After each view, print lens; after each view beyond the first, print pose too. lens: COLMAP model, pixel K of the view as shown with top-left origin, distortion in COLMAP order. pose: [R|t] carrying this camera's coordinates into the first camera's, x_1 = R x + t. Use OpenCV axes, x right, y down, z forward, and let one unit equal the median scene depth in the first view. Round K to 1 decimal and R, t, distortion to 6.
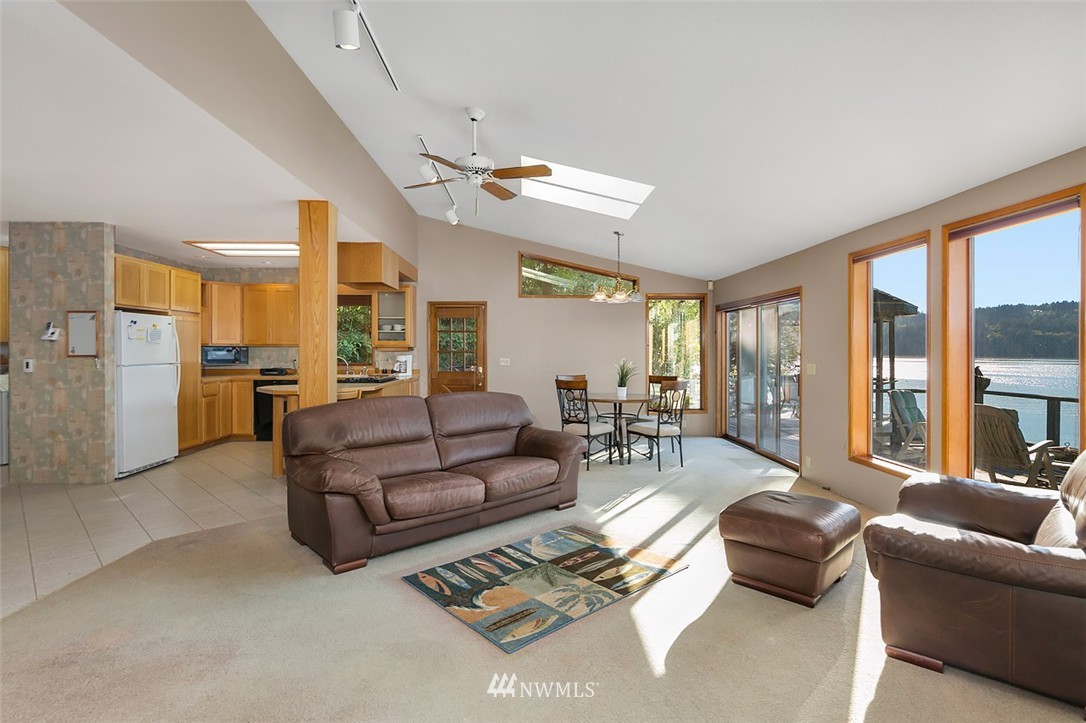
lens RADIAL K [[529.7, 0, 539.0], [0, 529.7, 348.6], [0, 0, 1]] dist [0.001937, 0.000048]
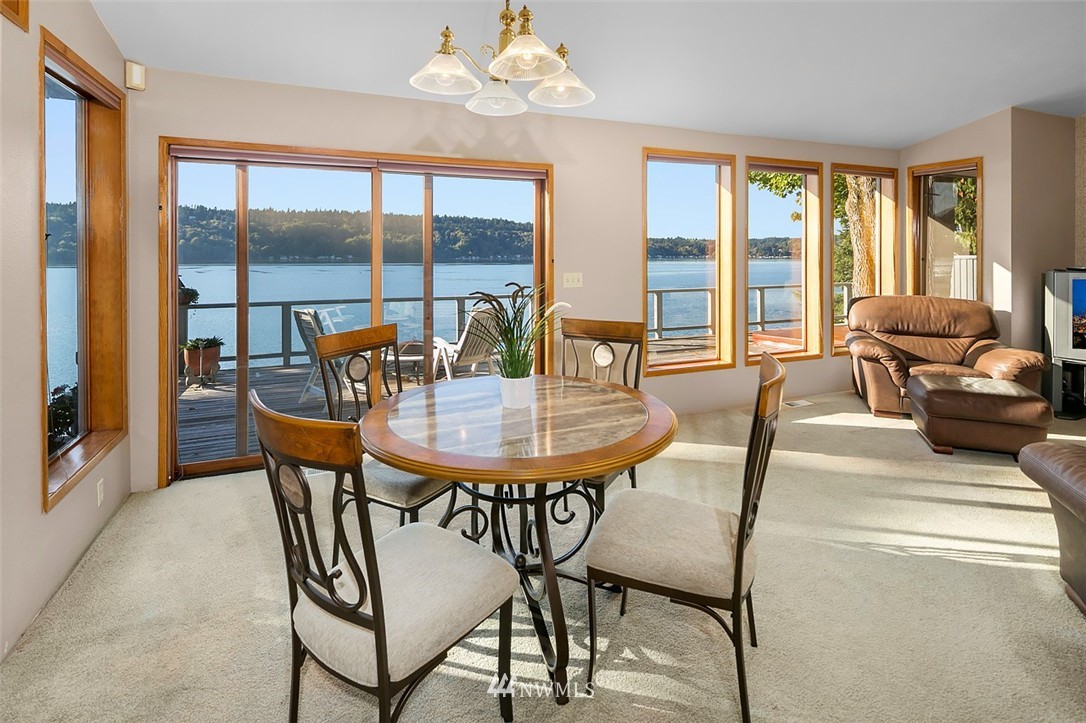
lens RADIAL K [[526.3, 0, 537.1], [0, 526.3, 256.1], [0, 0, 1]] dist [0.000712, -0.000202]
pose [[-0.362378, -0.003372, 0.932025, -0.247124], [-0.002217, 0.999994, 0.002756, 0.003872], [-0.932029, -0.001068, -0.362383, 2.059460]]
